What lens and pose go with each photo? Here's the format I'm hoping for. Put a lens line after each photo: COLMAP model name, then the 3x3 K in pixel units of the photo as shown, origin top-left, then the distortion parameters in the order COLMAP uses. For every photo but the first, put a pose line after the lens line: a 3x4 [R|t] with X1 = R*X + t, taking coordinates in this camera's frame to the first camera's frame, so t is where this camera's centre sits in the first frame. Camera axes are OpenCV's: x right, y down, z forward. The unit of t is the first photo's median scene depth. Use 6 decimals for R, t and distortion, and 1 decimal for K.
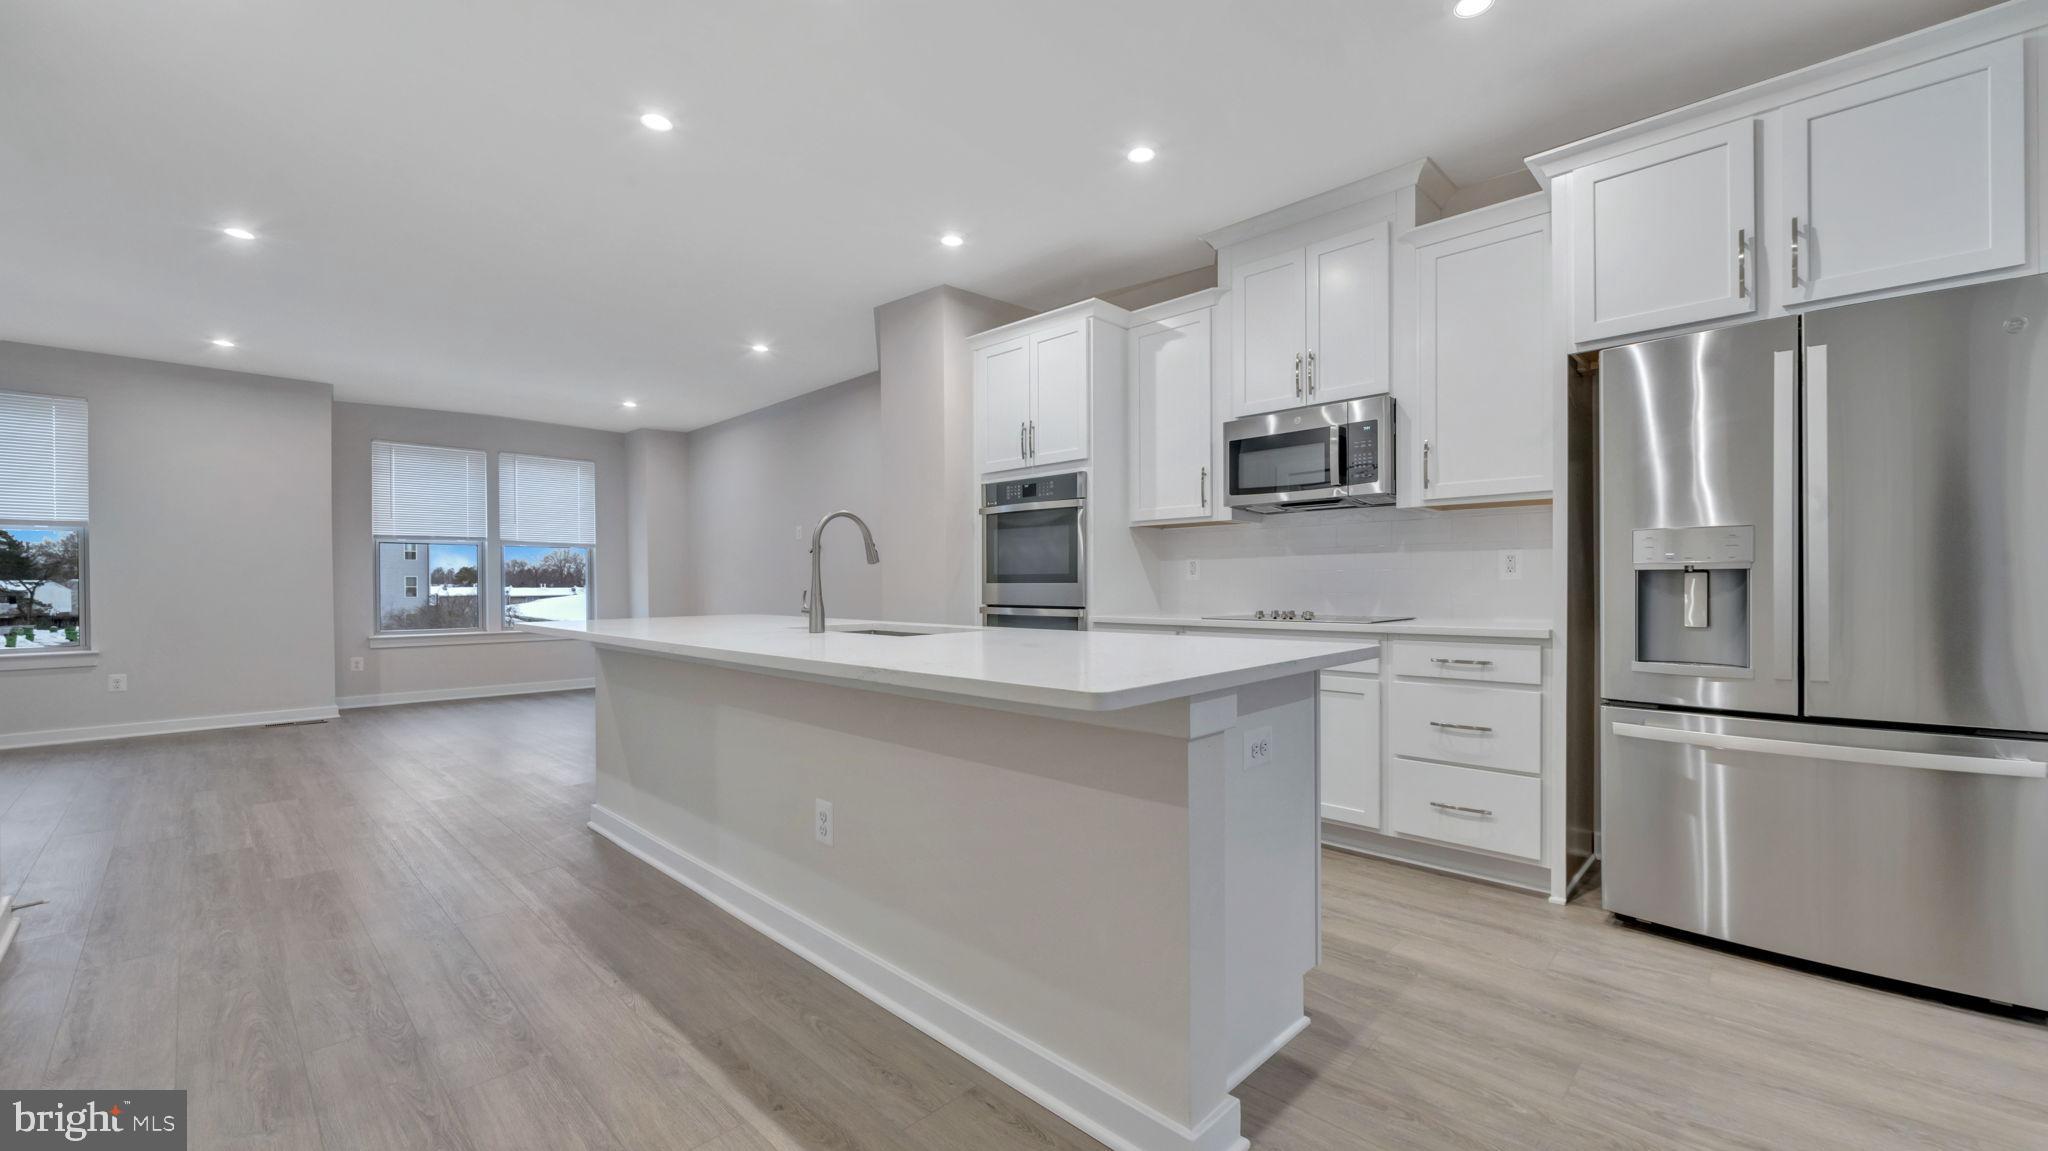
lens RADIAL K [[808.0, 0, 1031.6], [0, 808.0, 587.9], [0, 0, 1]] dist [-0.001978, -0.000486]
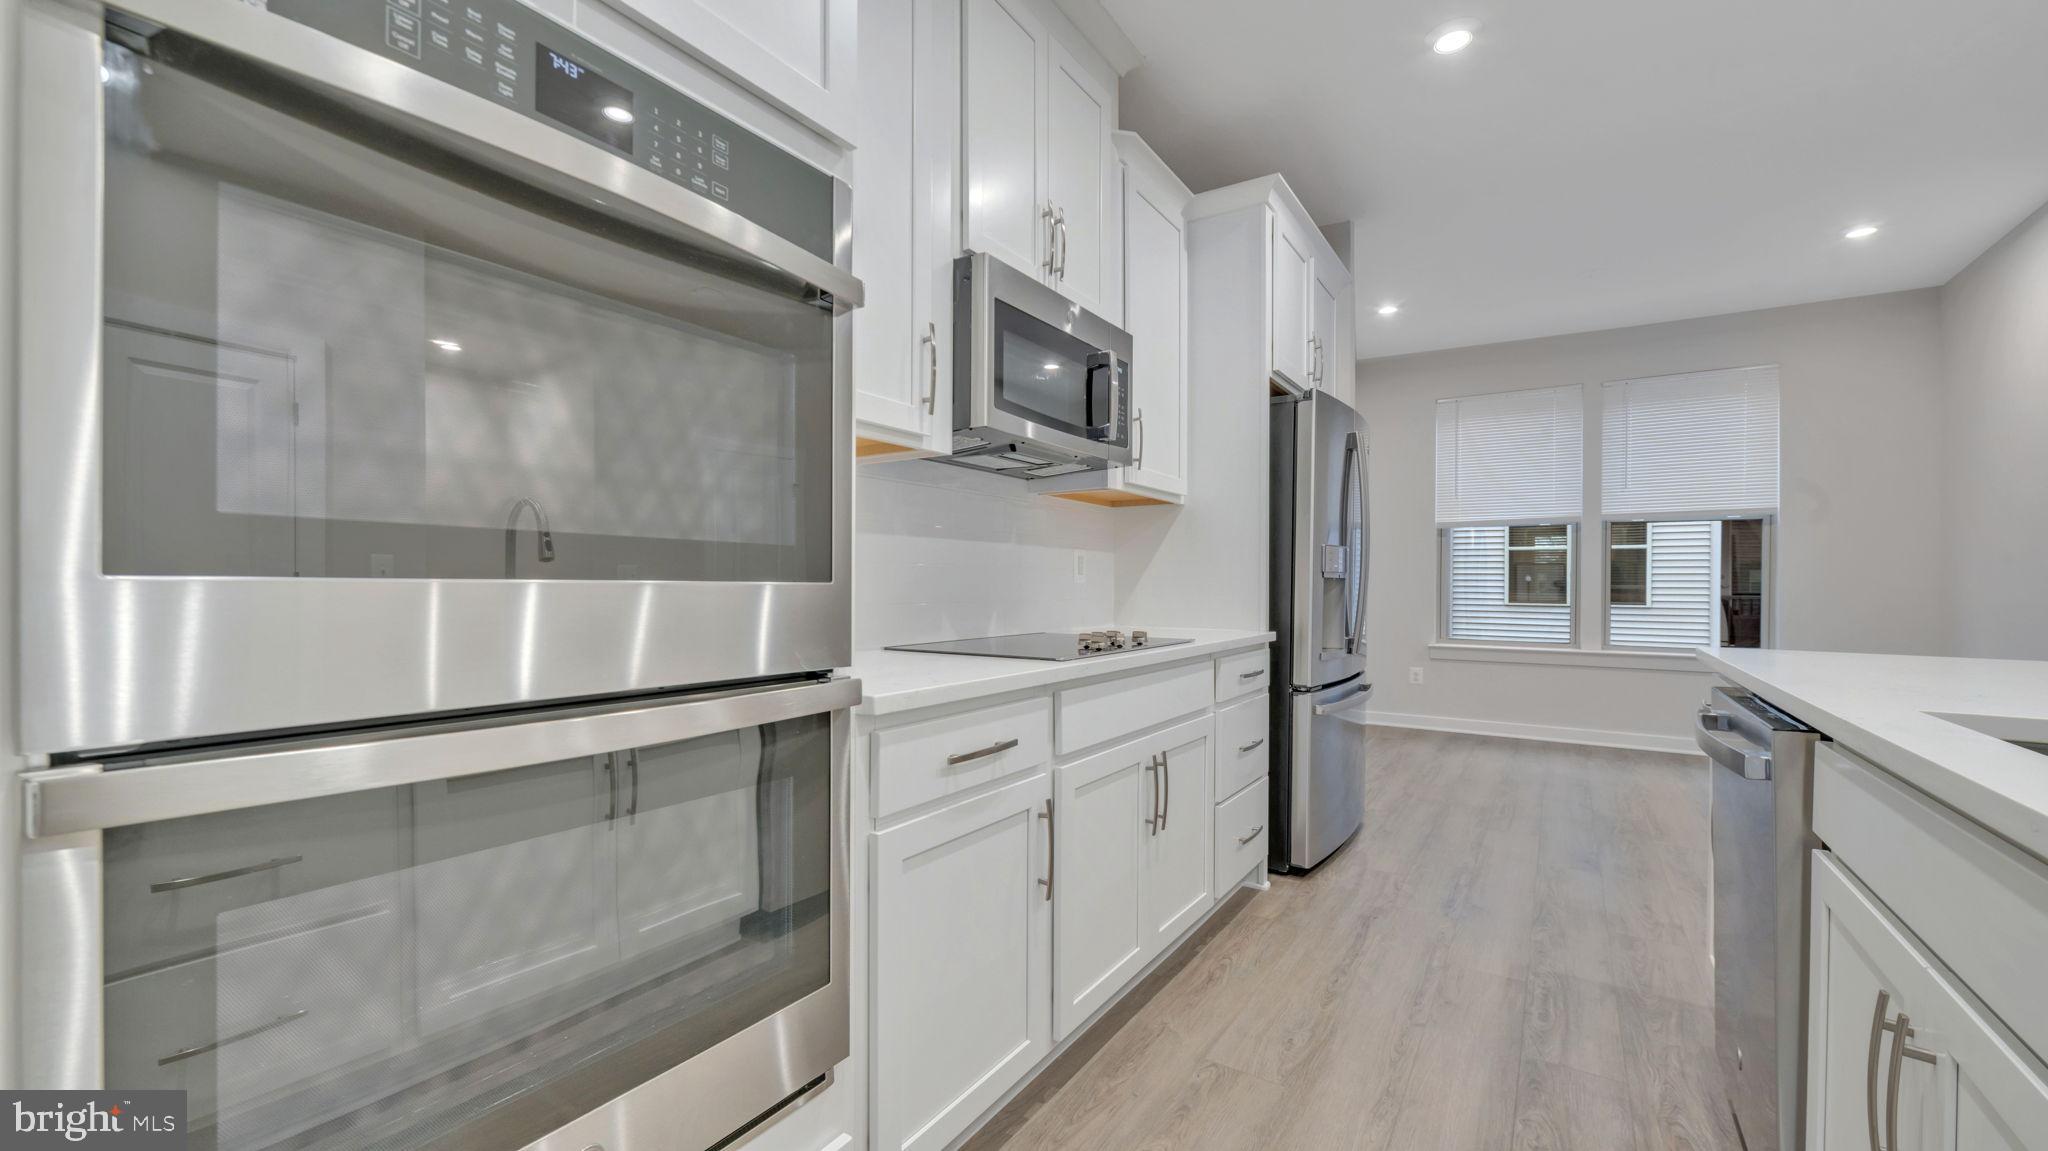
lens RADIAL K [[816.3, 0, 1020.8], [0, 816.3, 586.6], [0, 0, 1]] dist [-0.002213, -0.000319]
pose [[-0.176880, 0.001916, 0.984231, -0.241644], [0.001560, 0.999997, -0.001667, -0.004769], [-0.984231, 0.001241, -0.176883, 1.040859]]
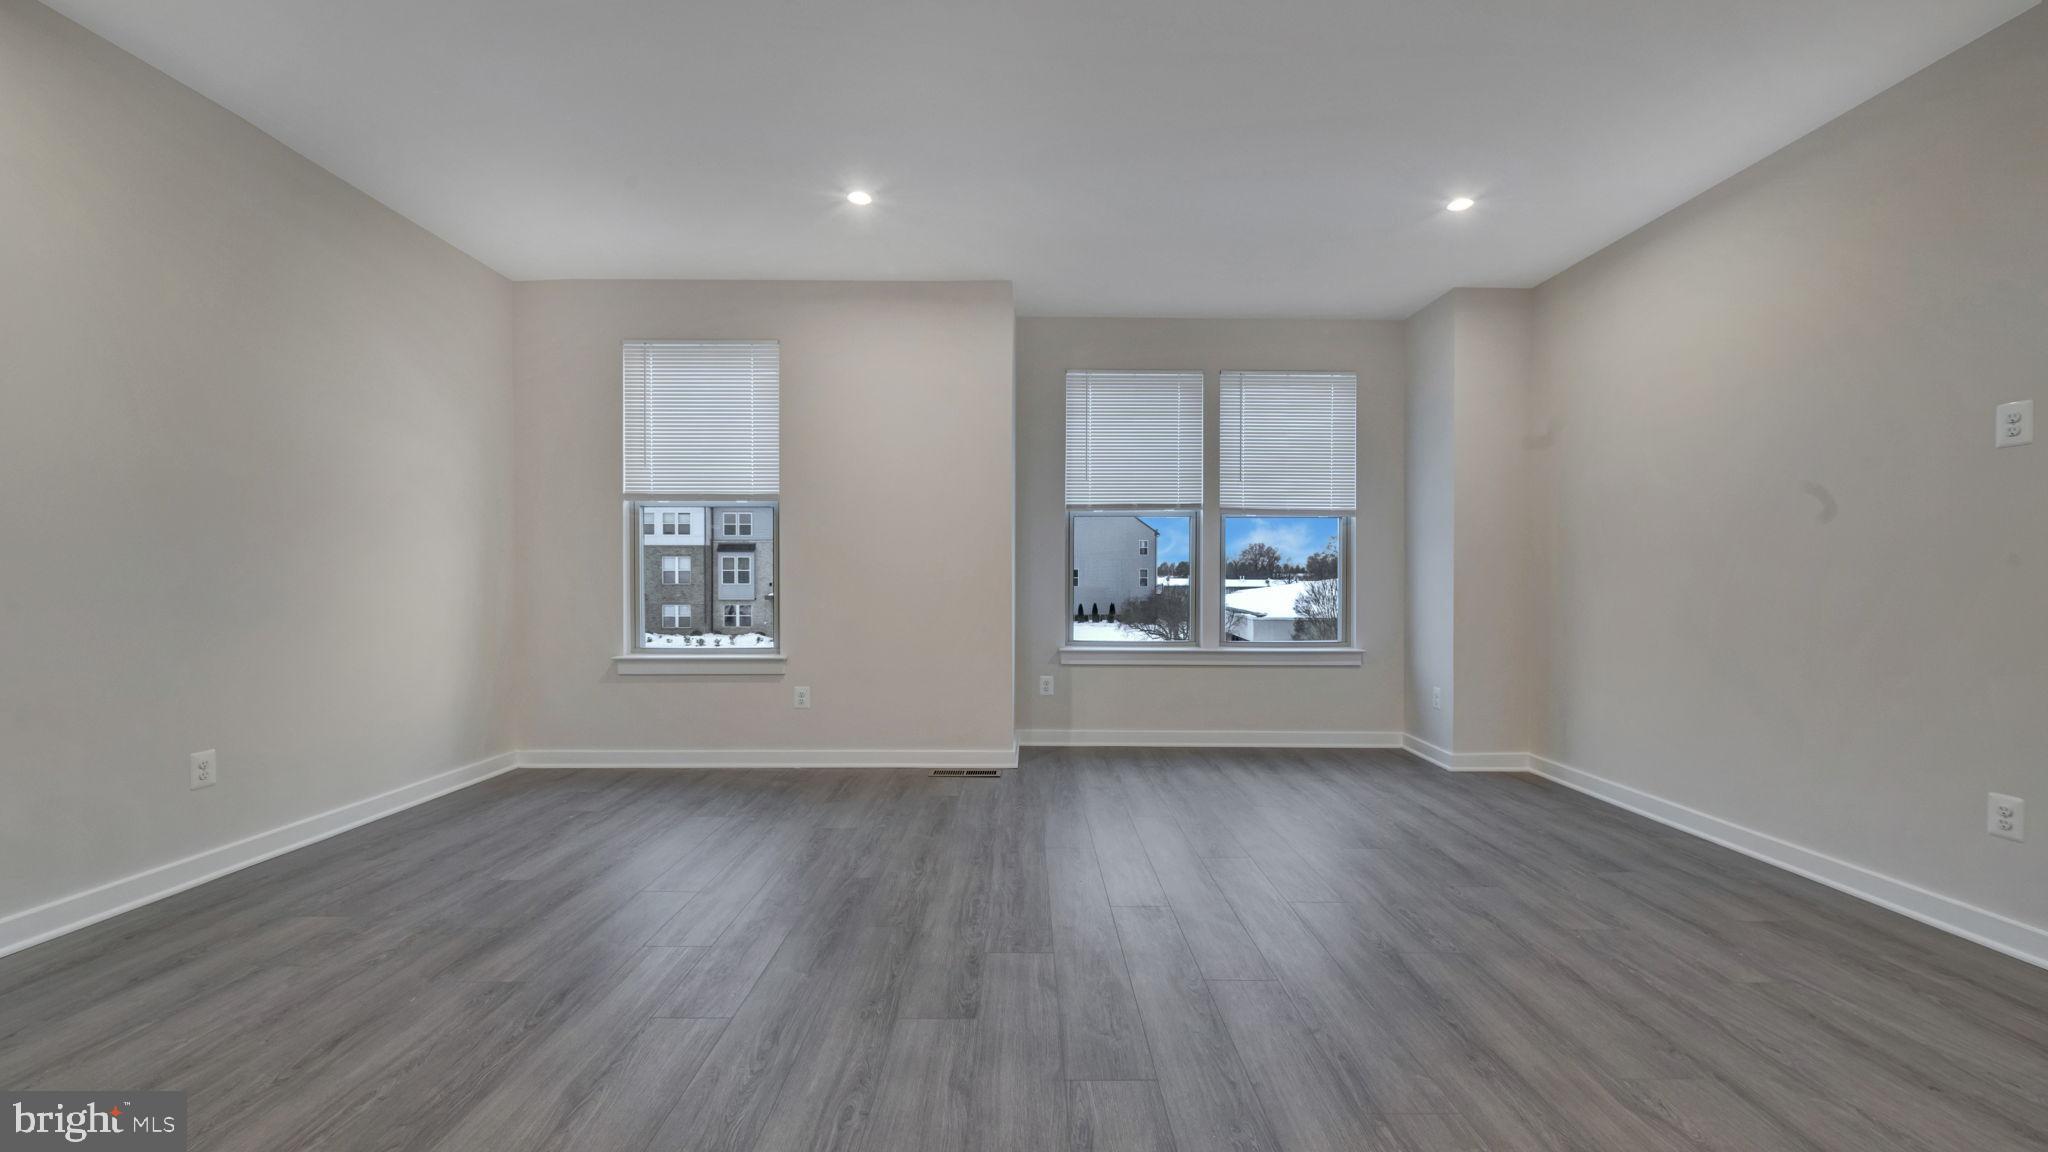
lens RADIAL K [[816.3, 0, 1020.8], [0, 816.3, 587.1], [0, 0, 1]] dist [-0.002213, -0.000319]
pose [[0.691538, 0.016640, -0.722148, -0.622303], [-0.011370, 0.999862, 0.012152, -0.002875], [0.722251, -0.000193, 0.691631, 0.909907]]
